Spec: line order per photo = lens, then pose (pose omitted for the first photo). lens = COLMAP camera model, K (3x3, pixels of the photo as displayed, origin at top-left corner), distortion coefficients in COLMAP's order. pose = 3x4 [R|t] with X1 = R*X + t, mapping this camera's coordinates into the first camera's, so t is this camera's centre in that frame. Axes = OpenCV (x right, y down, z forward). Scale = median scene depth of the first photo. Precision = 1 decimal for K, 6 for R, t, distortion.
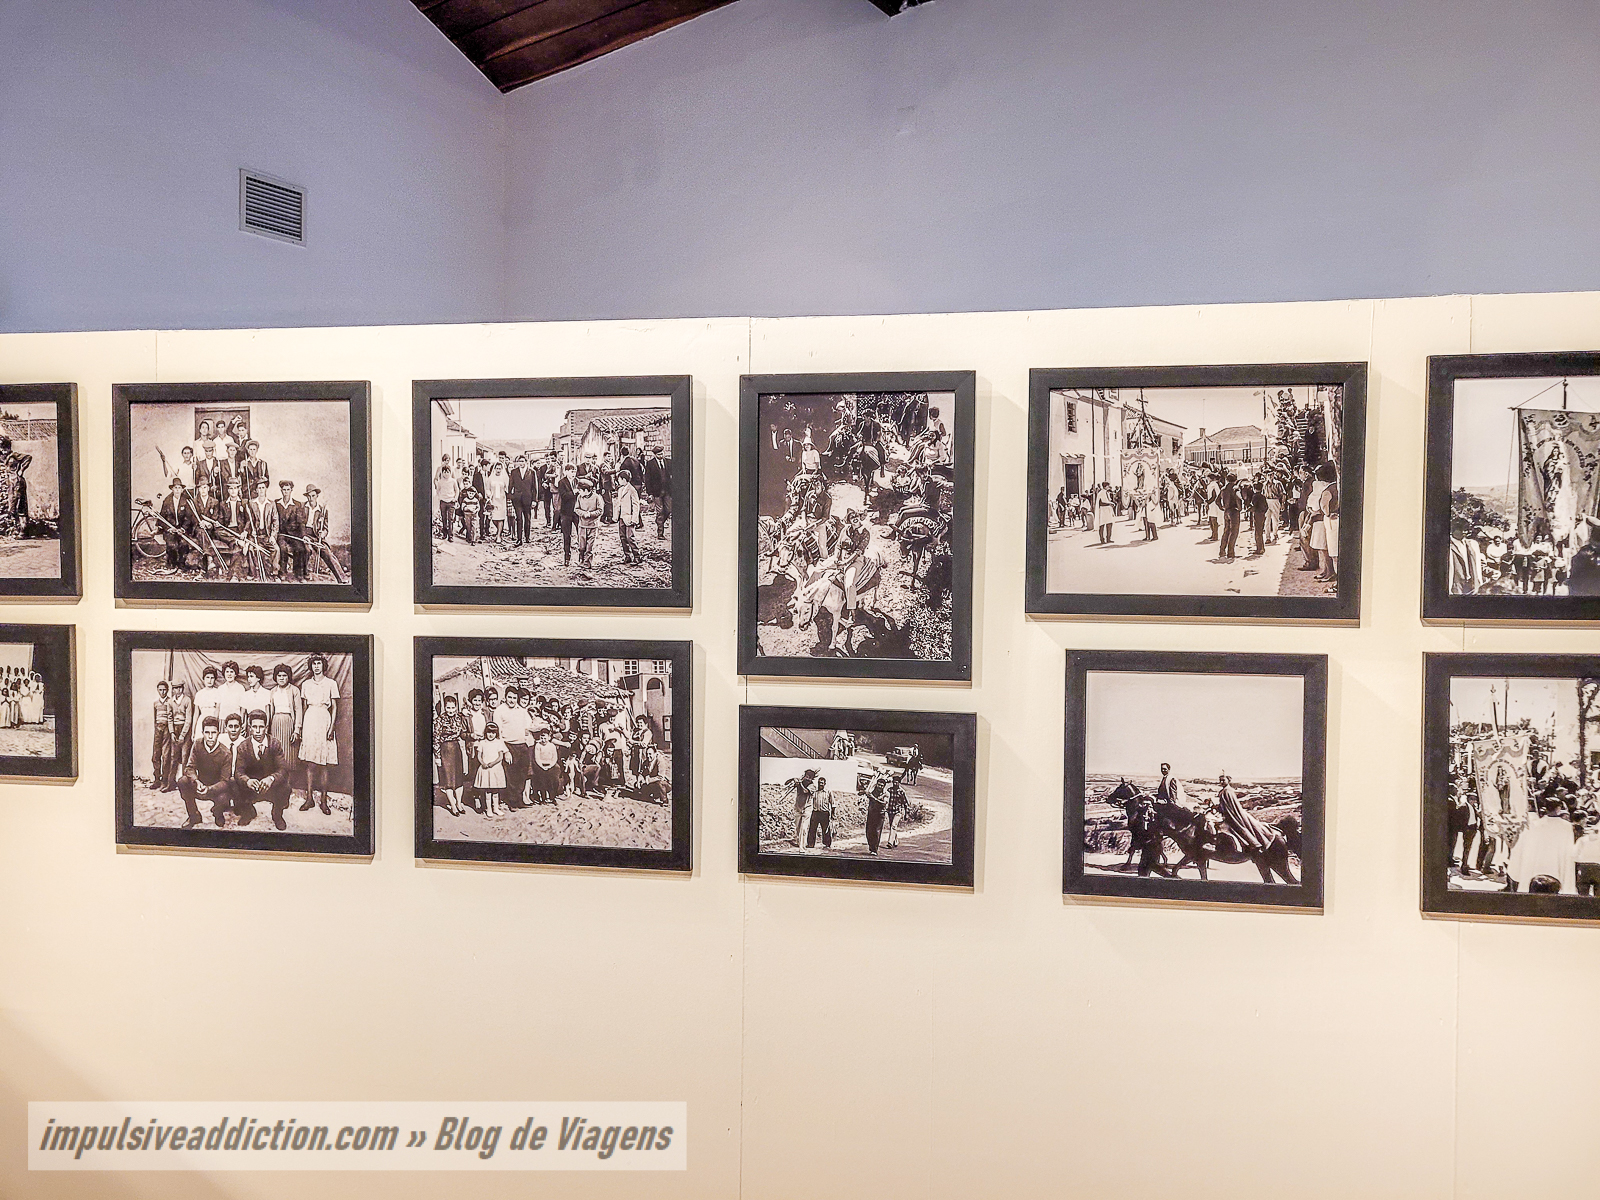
lens RADIAL K [[1214.9, 0, 800.8], [0, 1214.9, 604.3], [0, 0, 1]] dist [0.051863, -0.024312]
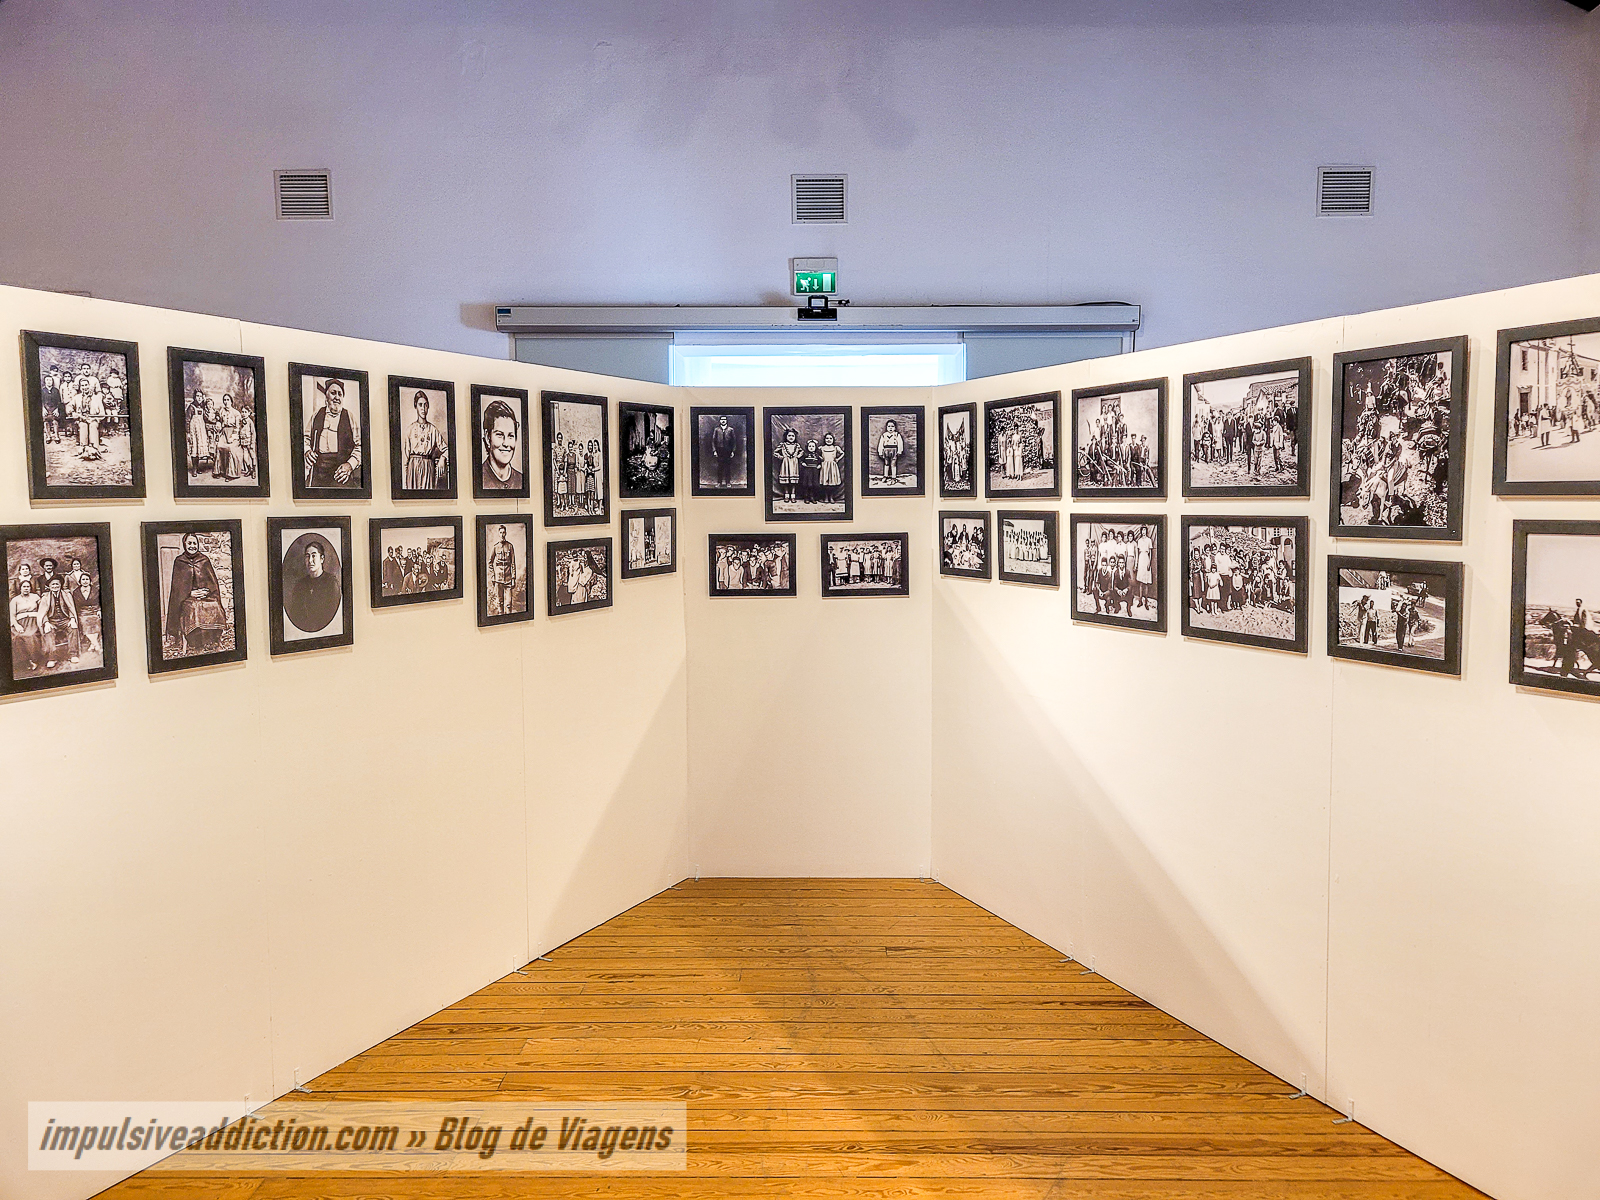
lens RADIAL K [[1214.9, 0, 799.8], [0, 1214.9, 596.3], [0, 0, 1]] dist [0.051863, -0.024312]
pose [[0.563636, 0.051653, -0.824406, 0.908530], [0.001462, 0.997979, 0.063528, 0.031742], [0.826022, -0.037012, 0.562422, -0.527721]]
